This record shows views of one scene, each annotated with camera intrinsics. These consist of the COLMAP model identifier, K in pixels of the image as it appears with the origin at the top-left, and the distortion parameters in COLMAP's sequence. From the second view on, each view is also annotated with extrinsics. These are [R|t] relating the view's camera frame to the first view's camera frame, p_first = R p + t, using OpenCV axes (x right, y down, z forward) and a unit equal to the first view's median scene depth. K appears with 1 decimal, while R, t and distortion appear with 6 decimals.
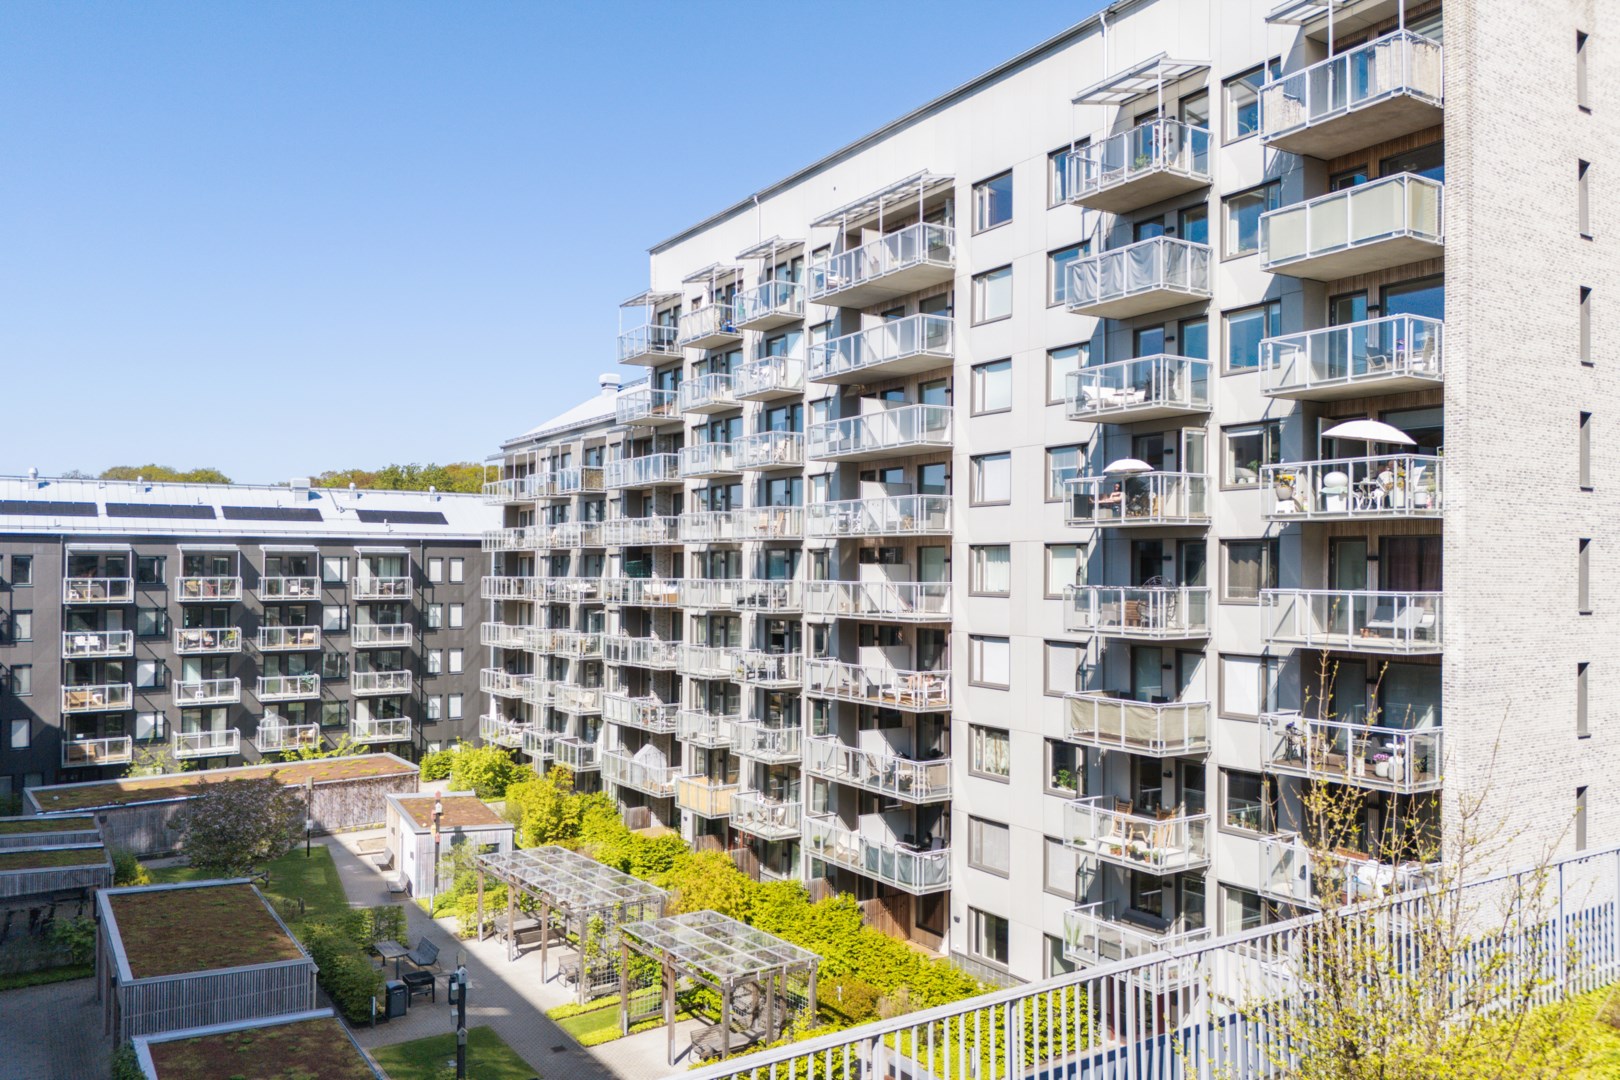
lens RADIAL K [[1157.4, 0, 811.4], [0, 1157.4, 580.7], [0, 0, 1]] dist [0.009523, -0.001944]
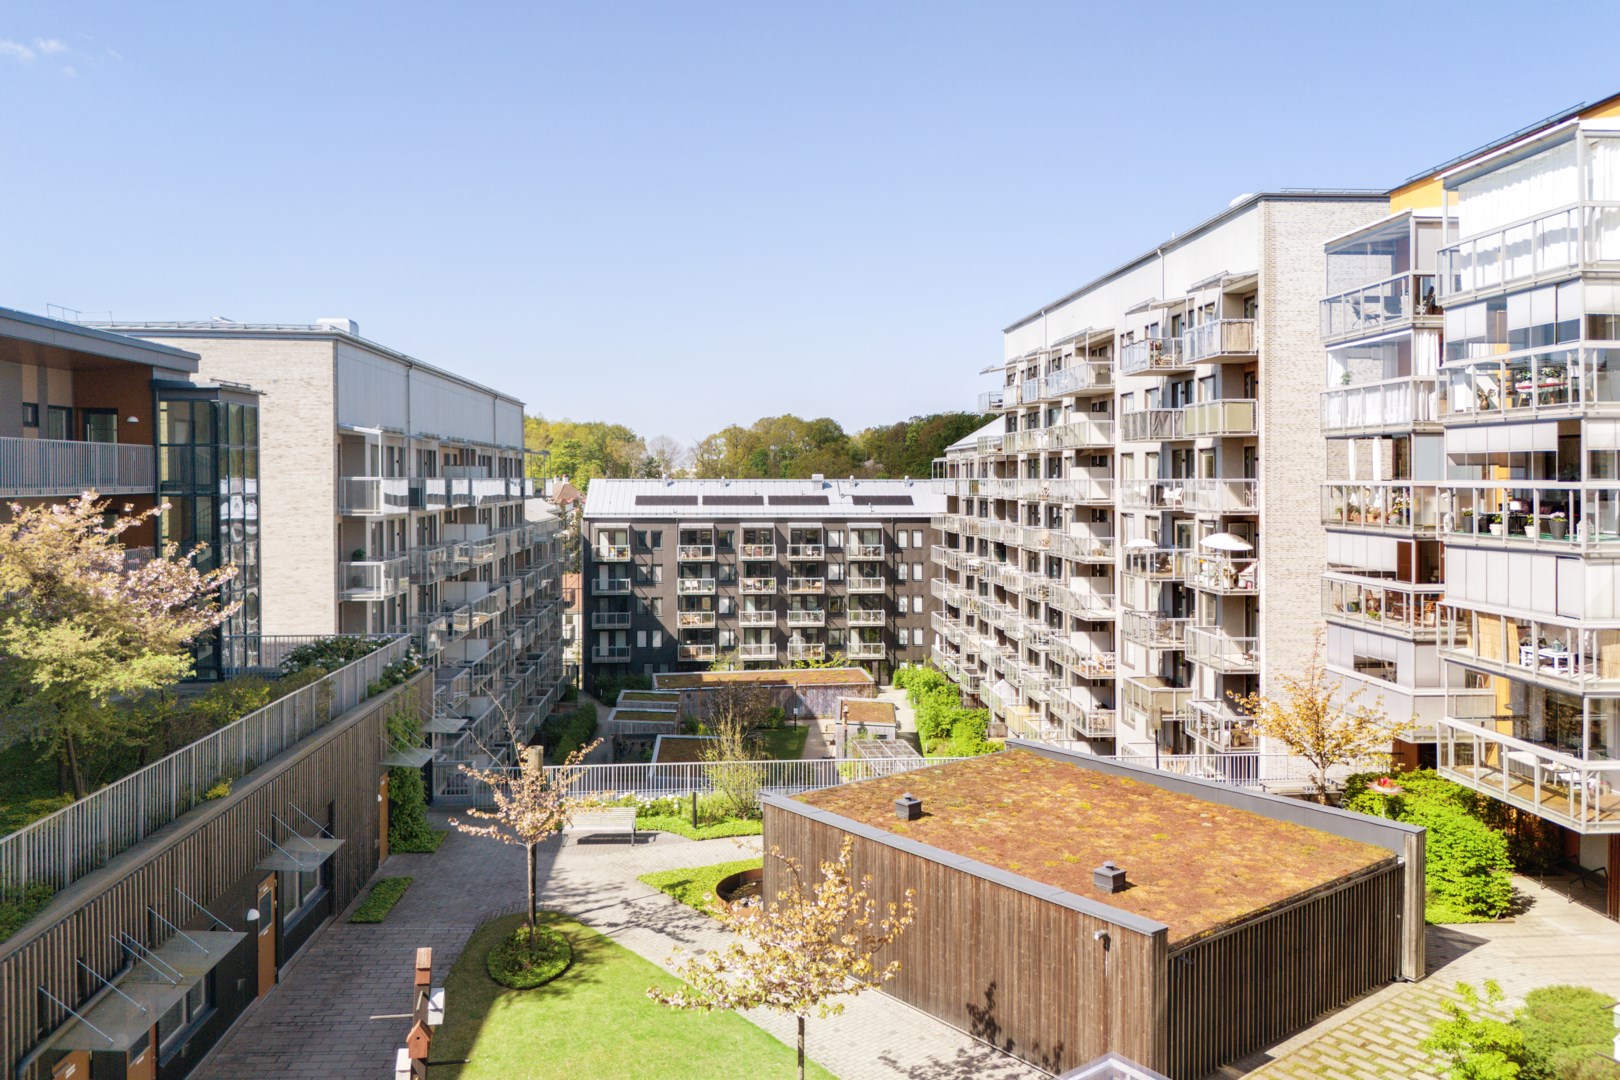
lens RADIAL K [[1157.4, 0, 811.4], [0, 1157.4, 580.7], [0, 0, 1]] dist [0.009523, -0.001944]
pose [[0.865147, 0.042678, -0.499699, 0.301404], [-0.002015, 0.996660, 0.081635, -0.079002], [0.501514, -0.069619, 0.862344, -0.279713]]
